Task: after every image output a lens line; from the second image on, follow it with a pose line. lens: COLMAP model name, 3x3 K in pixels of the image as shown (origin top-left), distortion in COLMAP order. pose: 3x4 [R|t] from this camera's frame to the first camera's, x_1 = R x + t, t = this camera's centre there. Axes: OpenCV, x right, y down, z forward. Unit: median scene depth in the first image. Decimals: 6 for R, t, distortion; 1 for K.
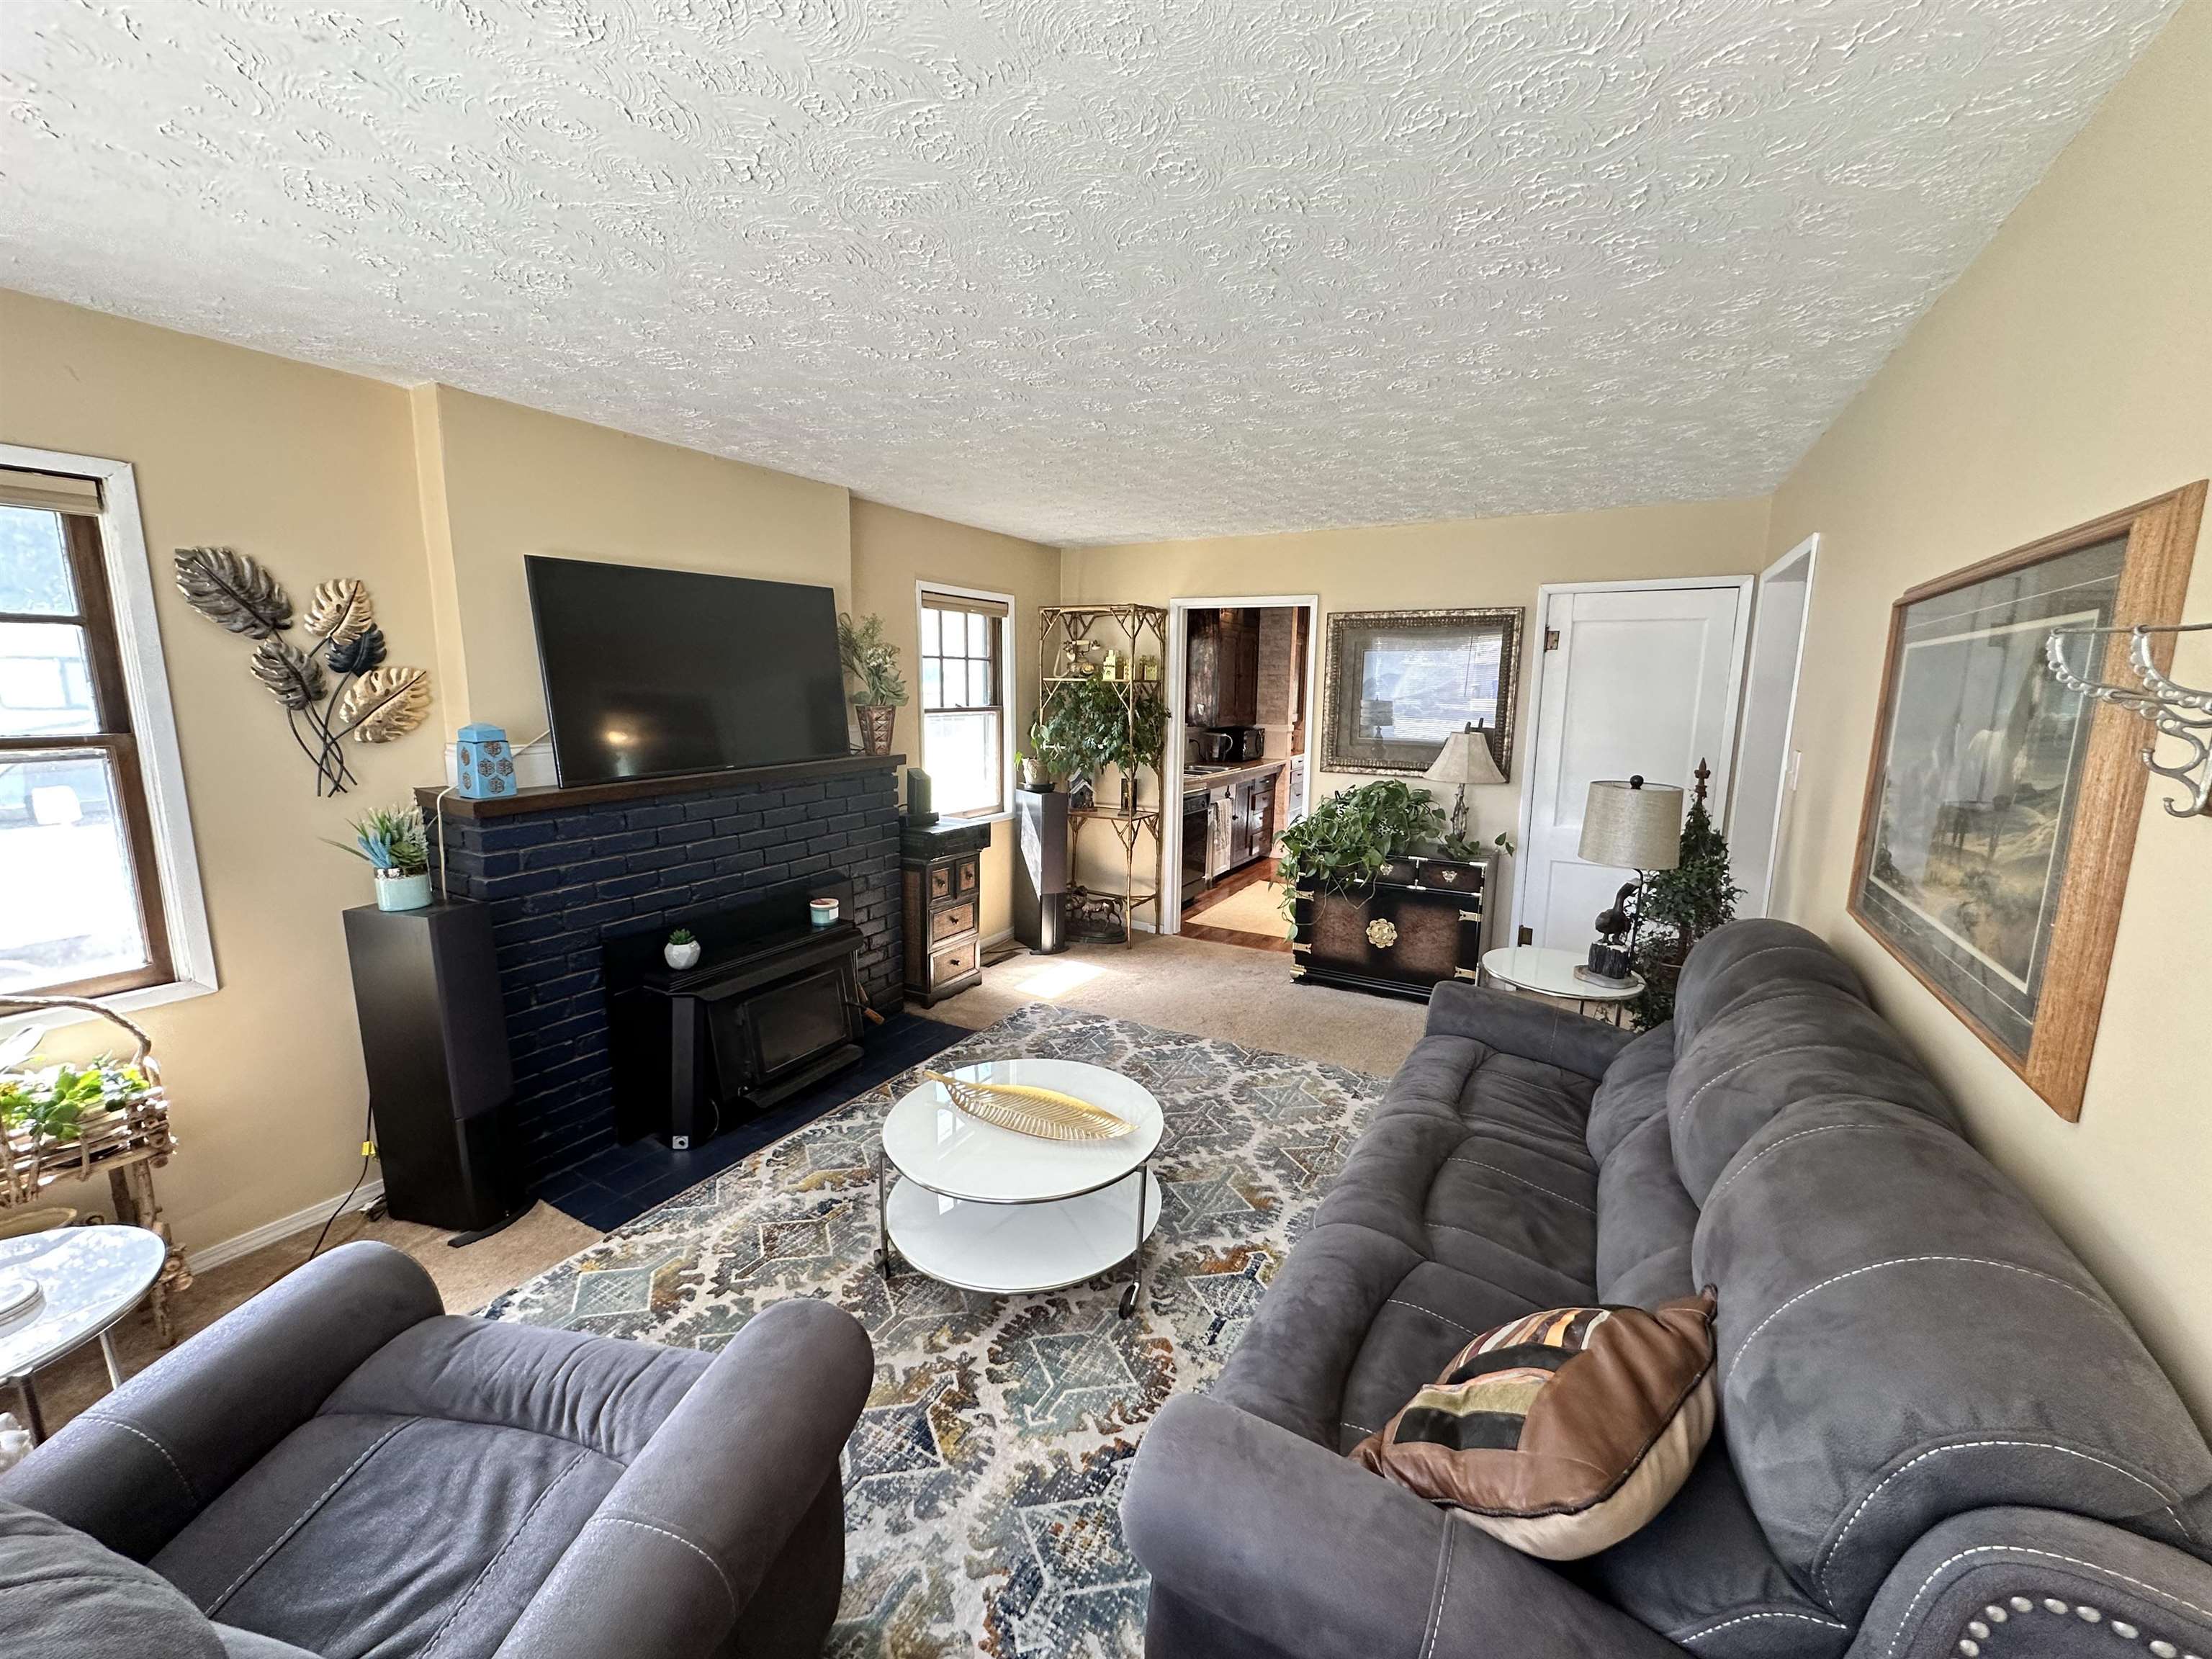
lens RADIAL K [[874.8, 0, 1101.4], [0, 874.8, 826.9], [0, 0, 1]] dist [-0.000565, -0.000067]
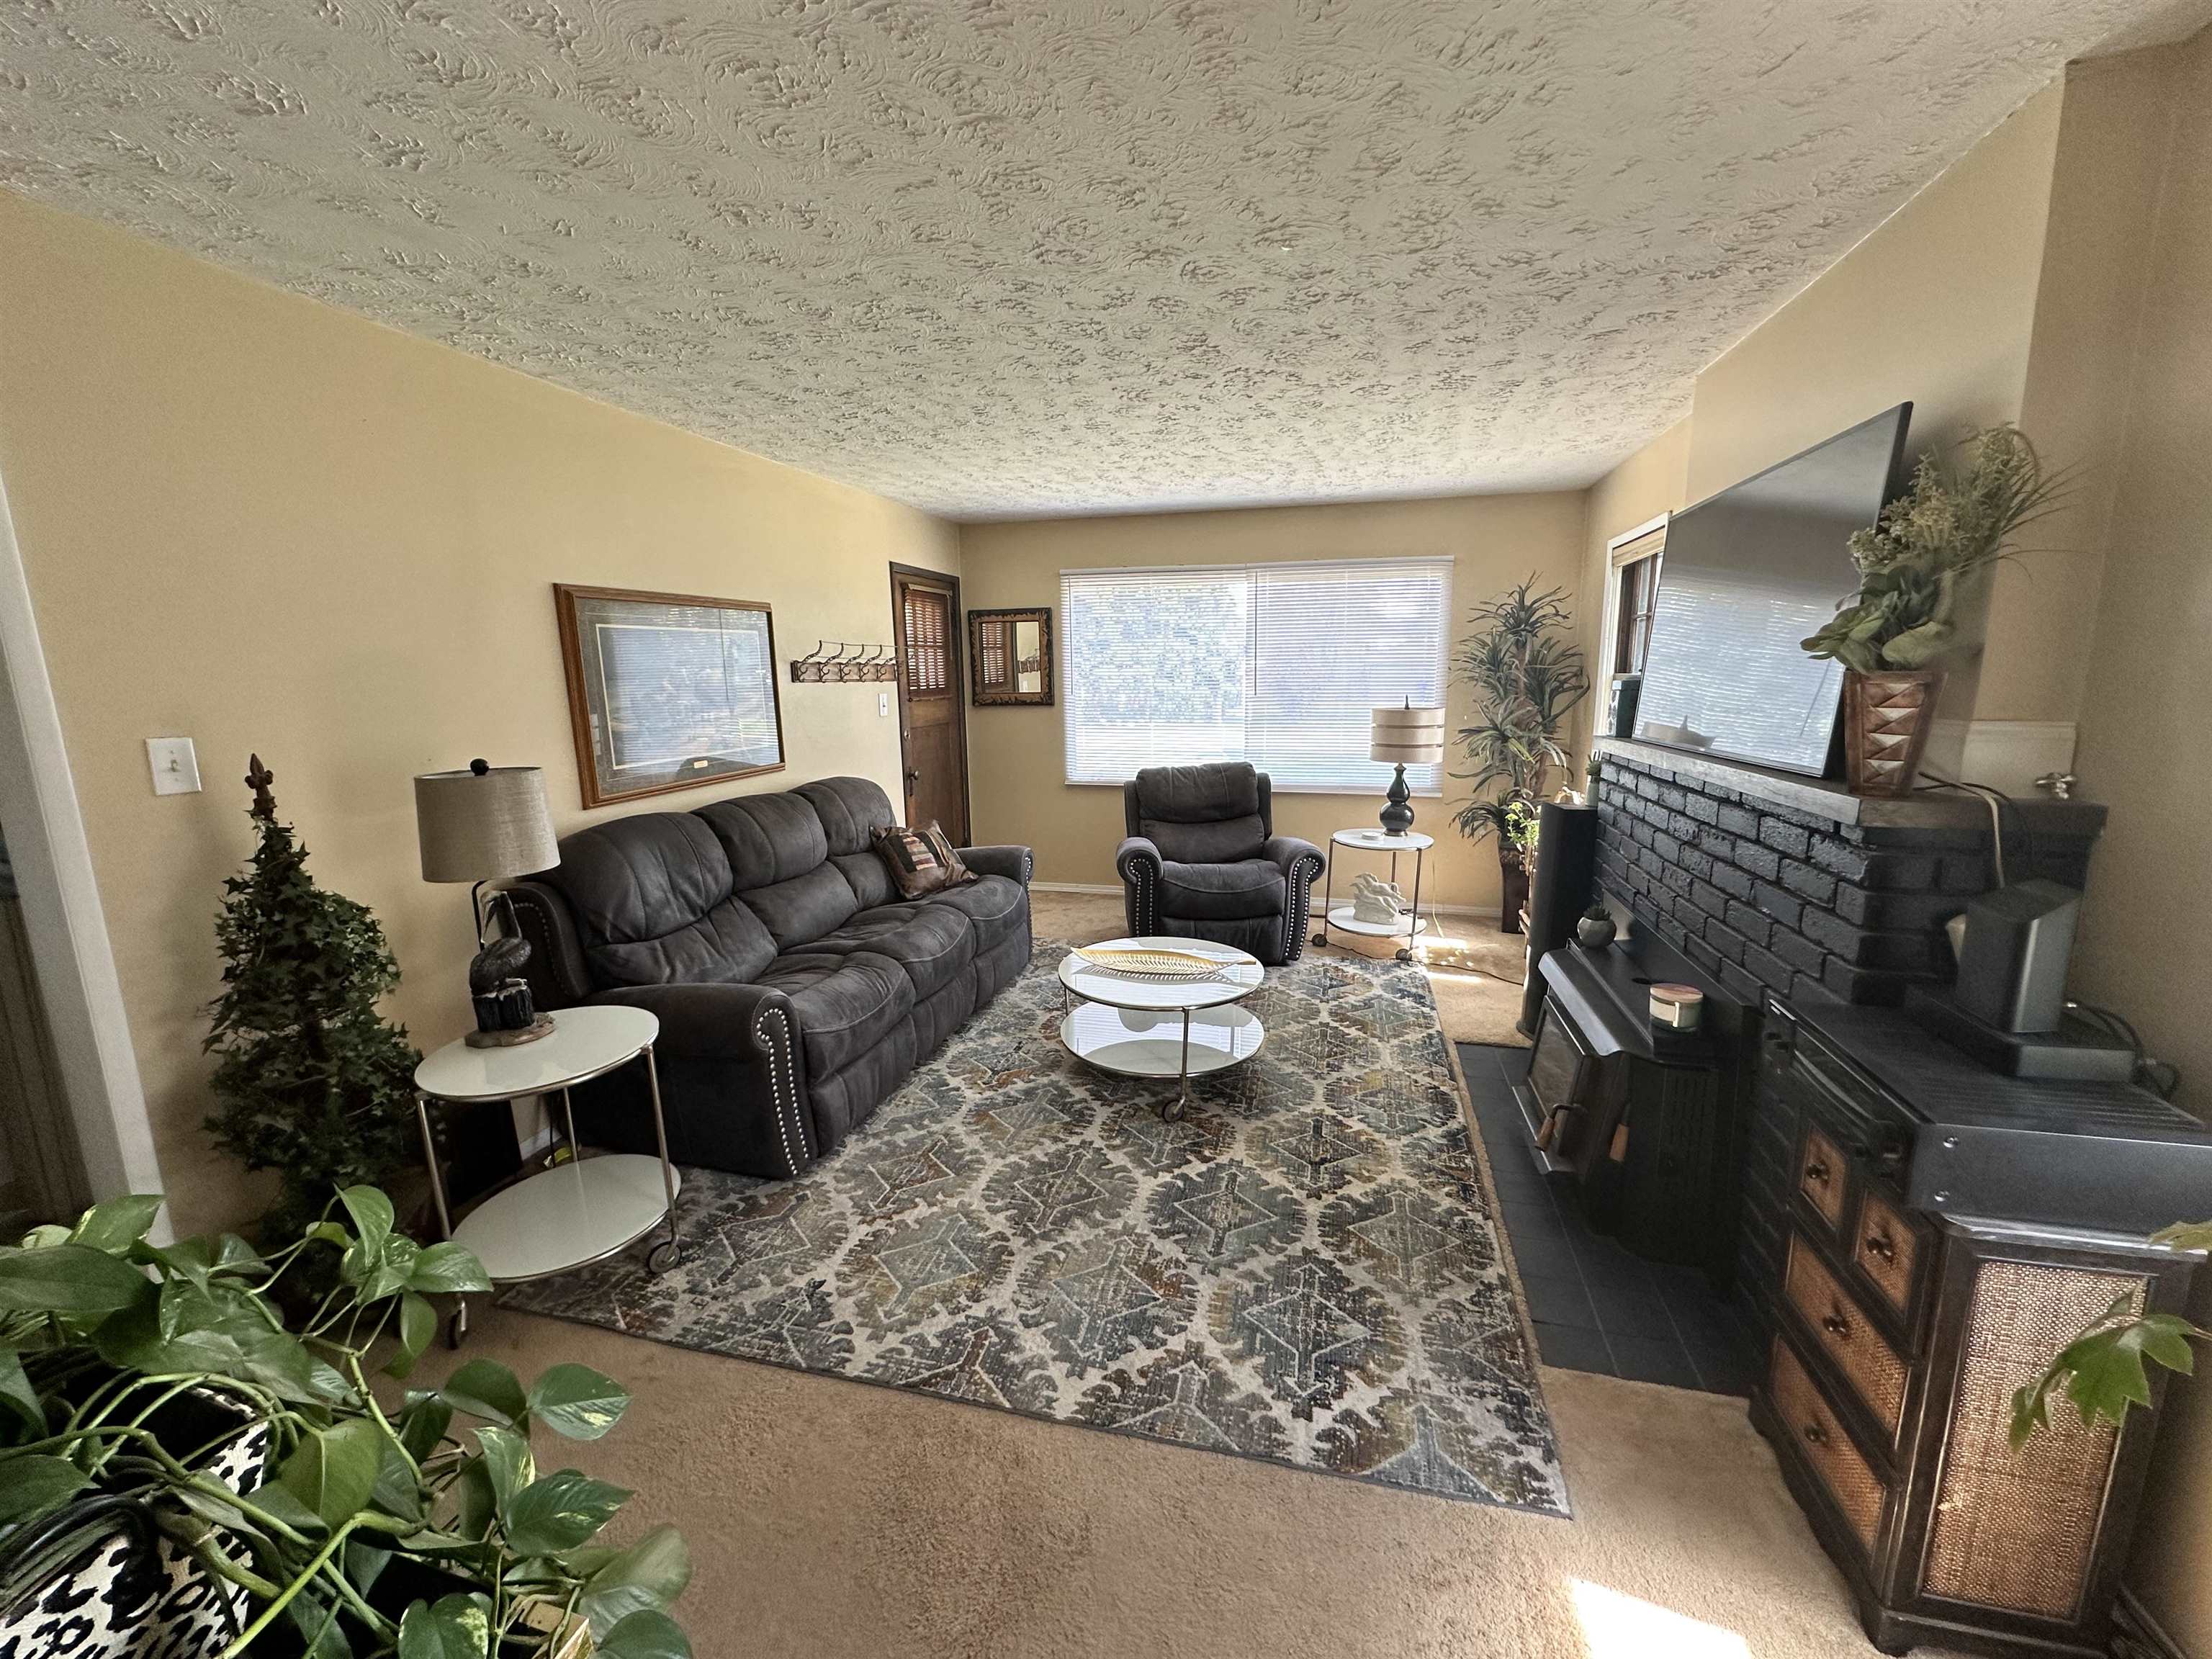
lens RADIAL K [[874.8, 0, 1110.4], [0, 874.8, 834.4], [0, 0, 1]] dist [-0.000565, -0.000067]
pose [[-0.965597, 0.056261, -0.253883, 0.237951], [-0.032957, 0.941965, 0.334088, -0.231584], [0.257945, 0.330962, -0.907705, 1.593591]]
